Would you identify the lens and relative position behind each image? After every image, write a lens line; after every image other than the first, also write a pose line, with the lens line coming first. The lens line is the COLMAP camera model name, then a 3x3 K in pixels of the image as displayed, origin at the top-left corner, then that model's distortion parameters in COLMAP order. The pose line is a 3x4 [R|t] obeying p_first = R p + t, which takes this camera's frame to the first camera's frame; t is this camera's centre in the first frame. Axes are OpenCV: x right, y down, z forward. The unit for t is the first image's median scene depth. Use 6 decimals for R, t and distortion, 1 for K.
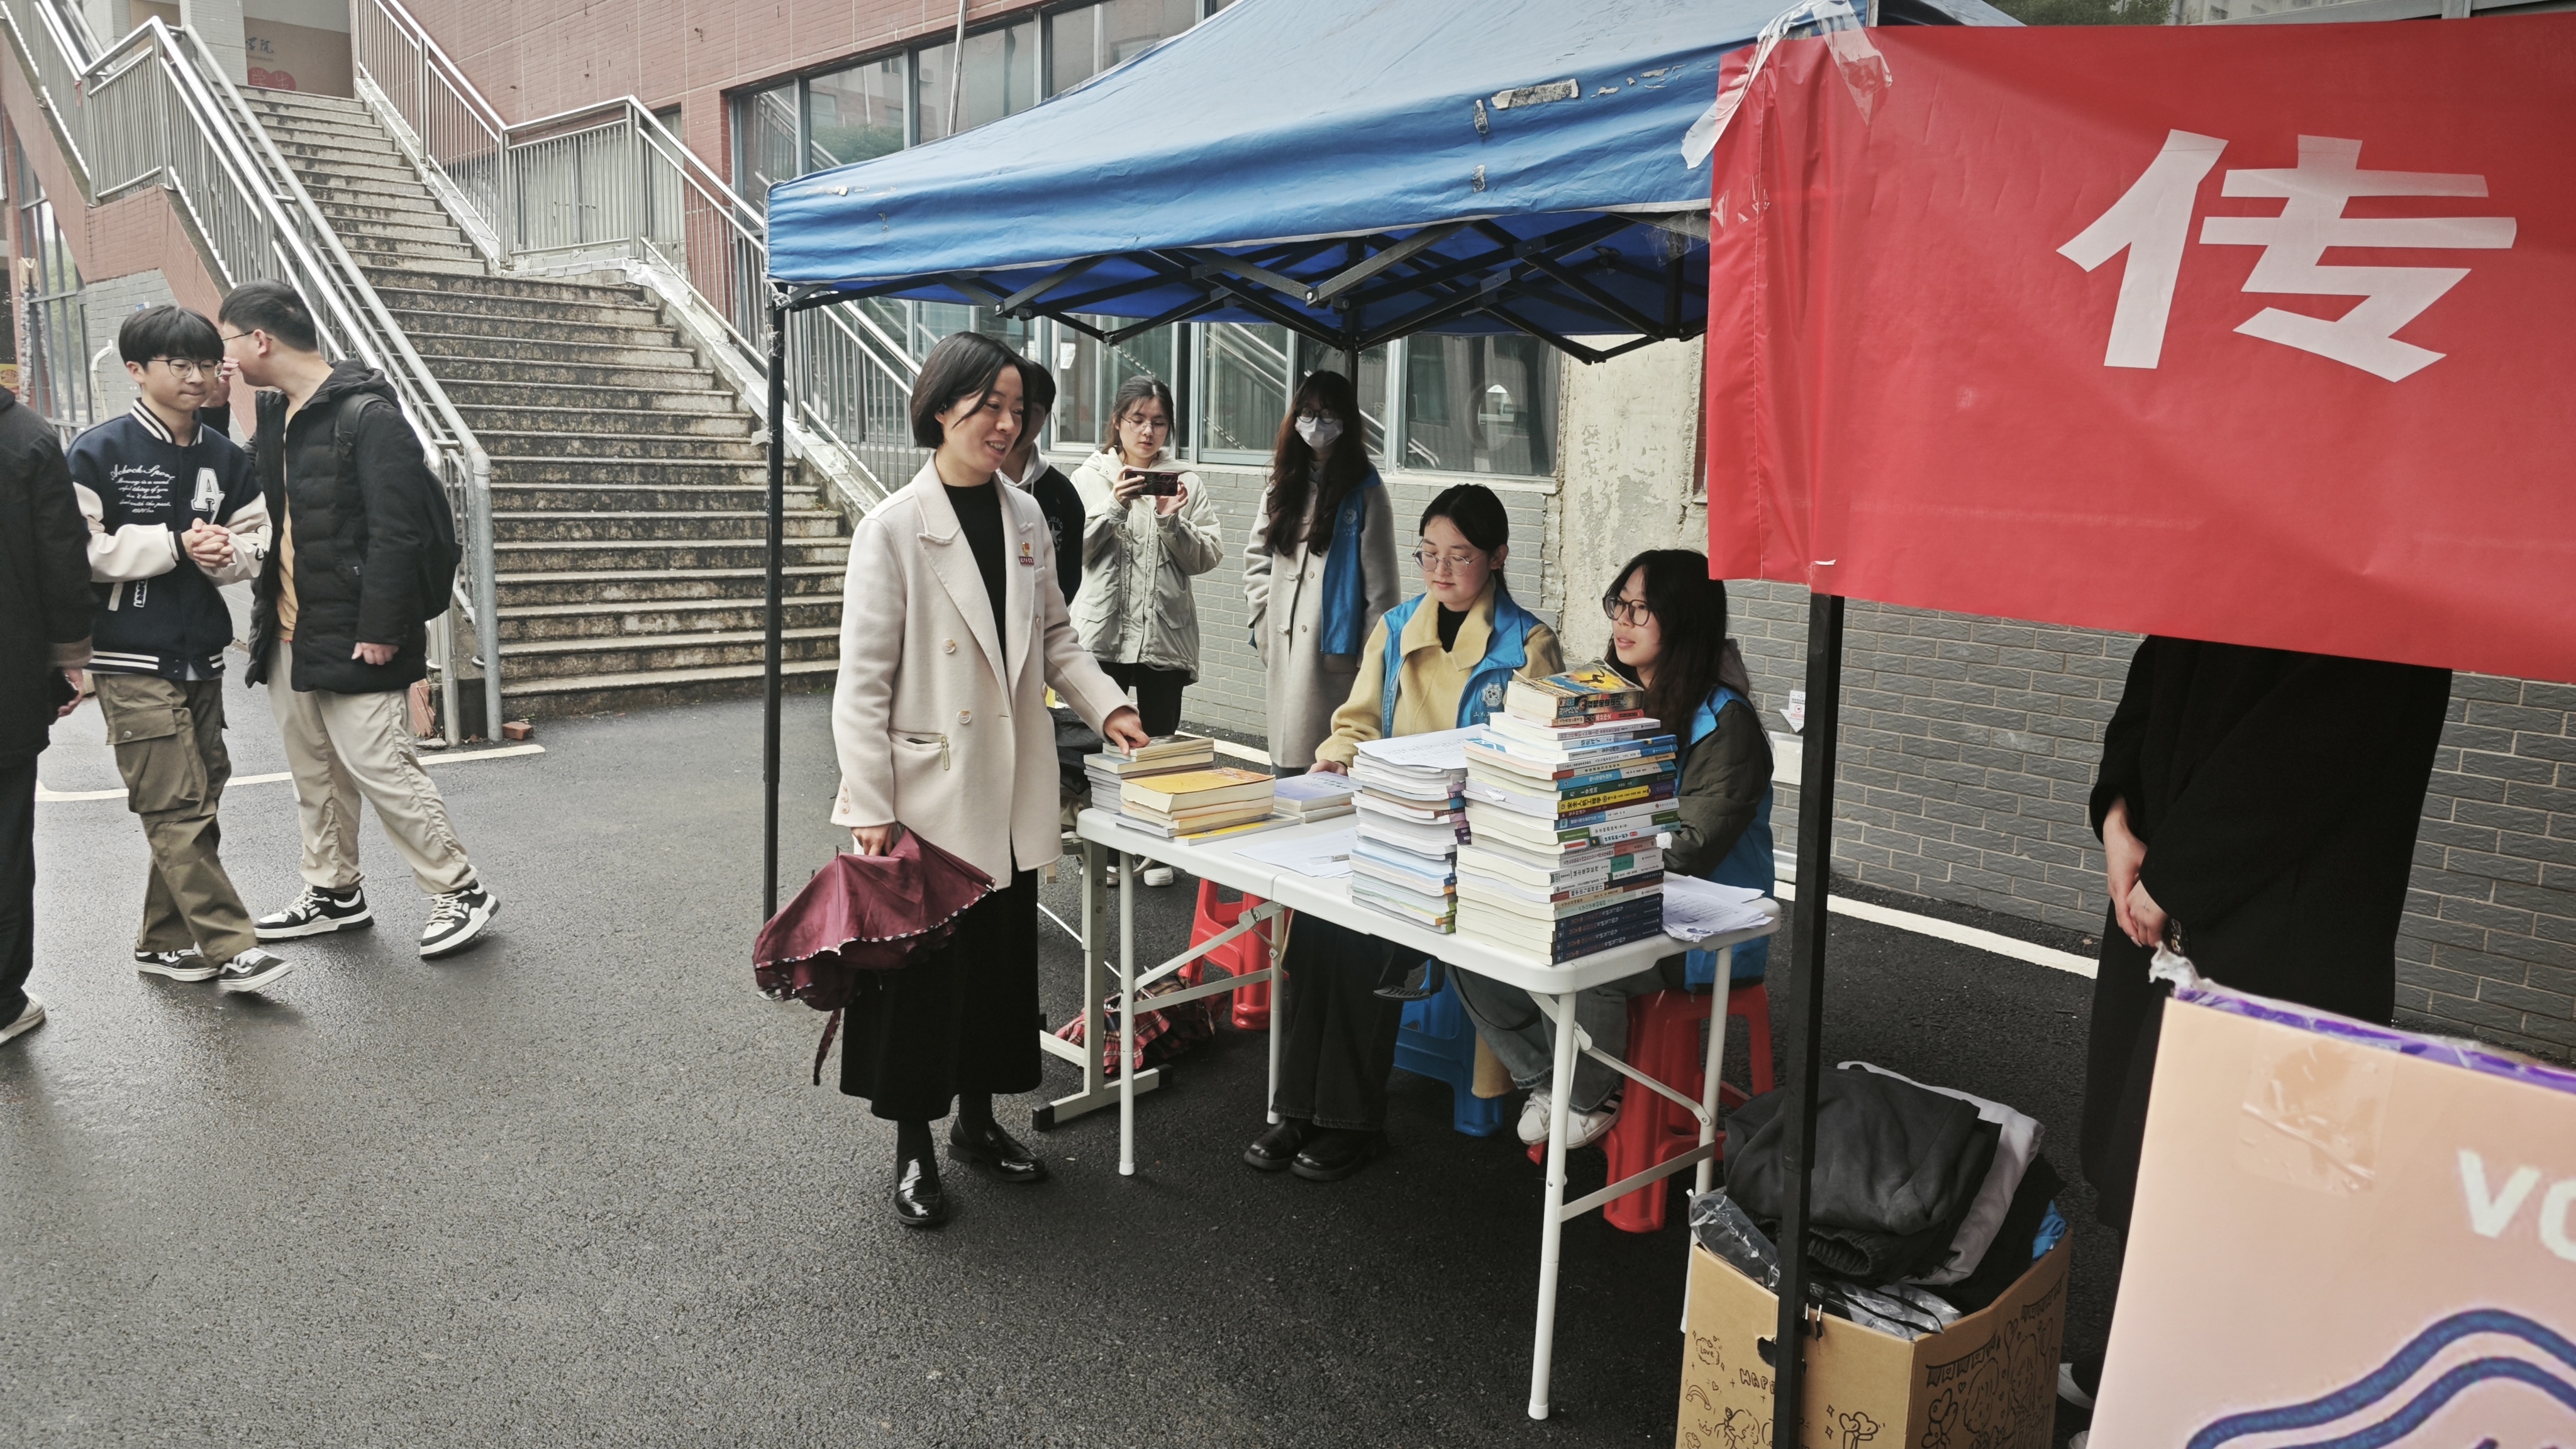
lens RADIAL K [[1740.2, 0, 1293.6], [0, 1740.2, 721.9], [0, 0, 1]] dist [-0.005449, -0.006764]
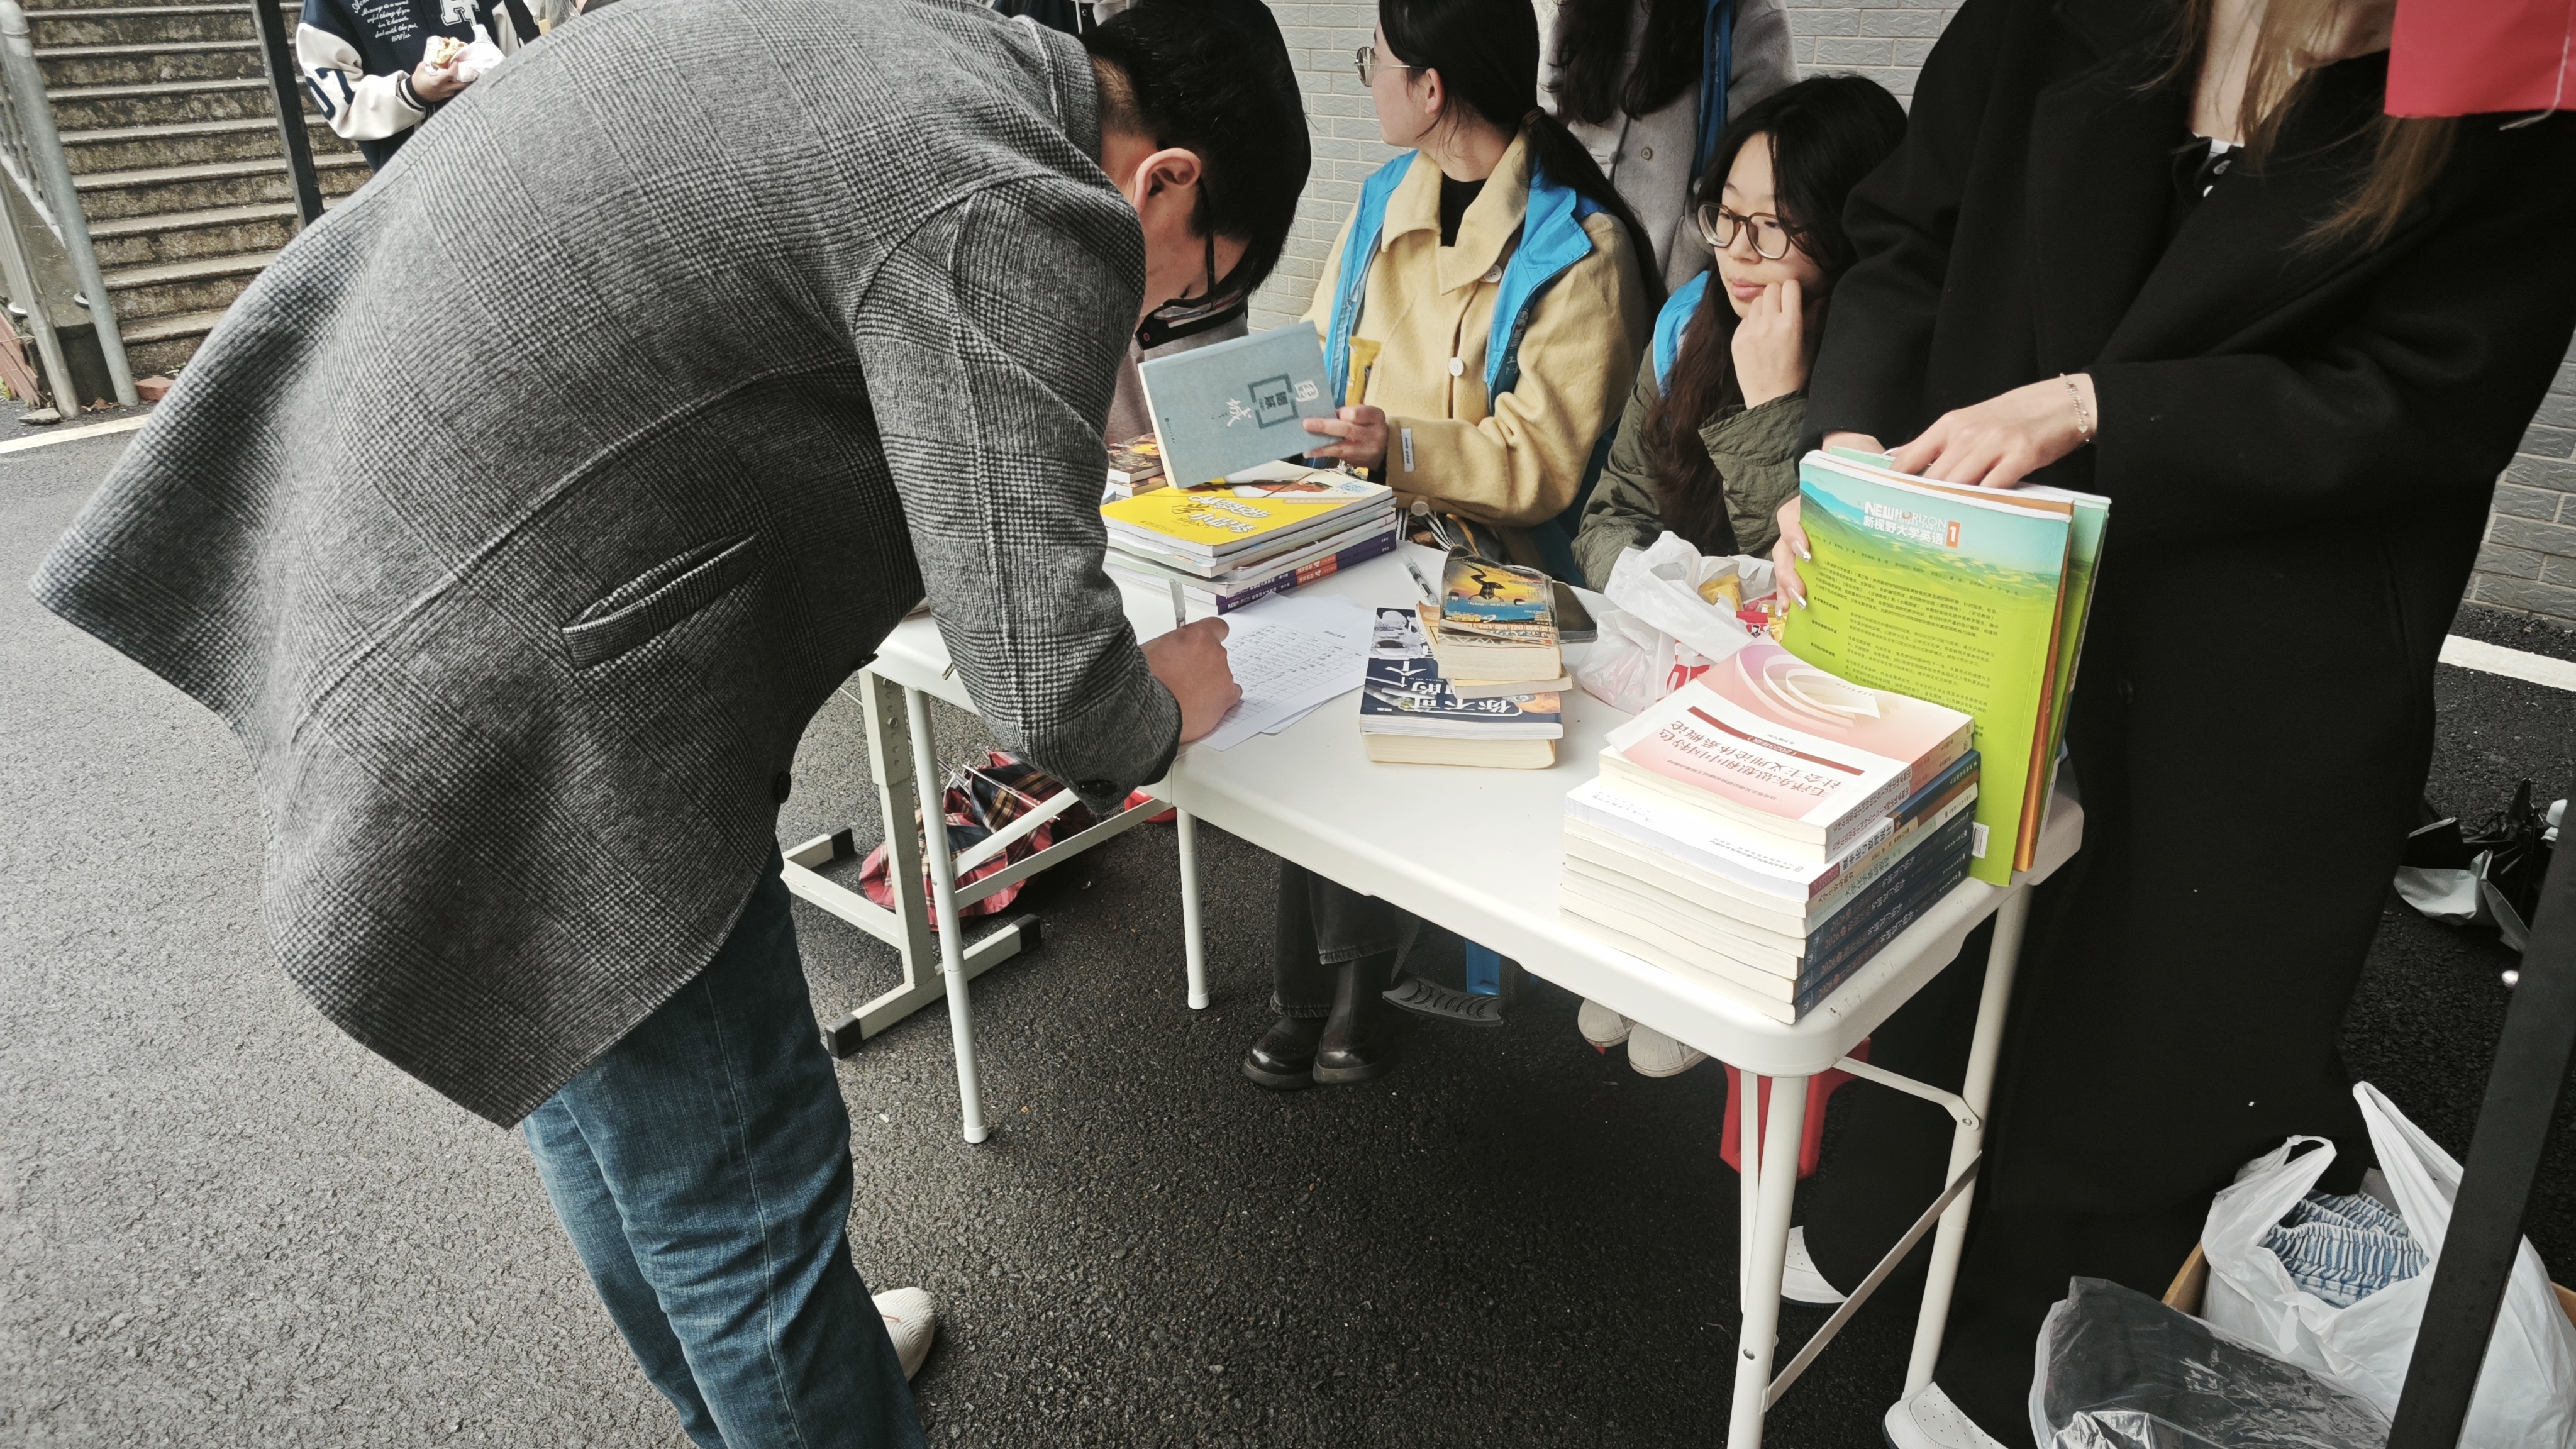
lens RADIAL K [[1740.2, 0, 1302.4], [0, 1740.2, 726.7], [0, 0, 1]] dist [-0.005449, -0.006764]
pose [[0.995626, -0.074180, 0.056799, -0.000726], [0.057017, 0.964033, 0.259595, -0.019576], [-0.074013, -0.255221, 0.964046, 0.178735]]
